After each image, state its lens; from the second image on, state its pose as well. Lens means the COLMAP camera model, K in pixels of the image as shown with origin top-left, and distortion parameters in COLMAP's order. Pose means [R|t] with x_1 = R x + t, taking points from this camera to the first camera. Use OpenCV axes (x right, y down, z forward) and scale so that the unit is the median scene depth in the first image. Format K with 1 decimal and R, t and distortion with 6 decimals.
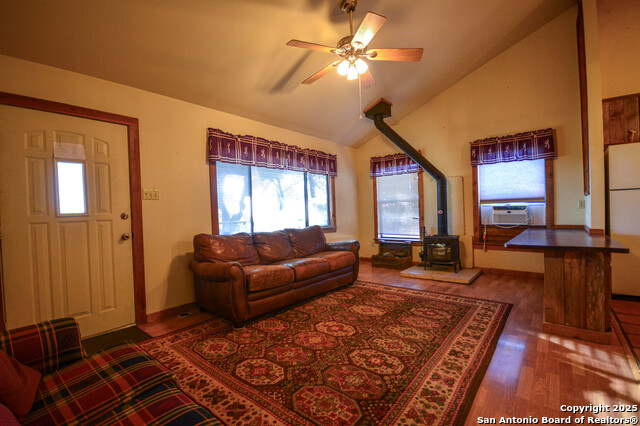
lens RADIAL K [[287.1, 0, 320.8], [0, 287.1, 213.9], [0, 0, 1]] dist [-0.004113, -0.000270]
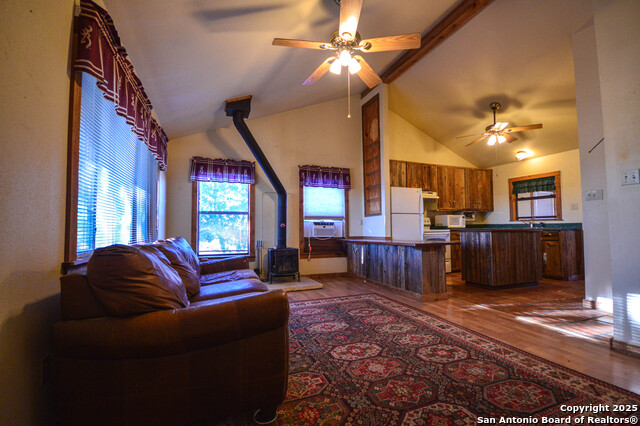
lens RADIAL K [[287.1, 0, 321.4], [0, 287.1, 213.9], [0, 0, 1]] dist [-0.004113, -0.000270]
pose [[0.476694, 0.074855, 0.875876, -0.641434], [0.002008, 0.996273, -0.086237, 0.063975], [-0.879067, 0.042868, 0.474767, 0.575194]]
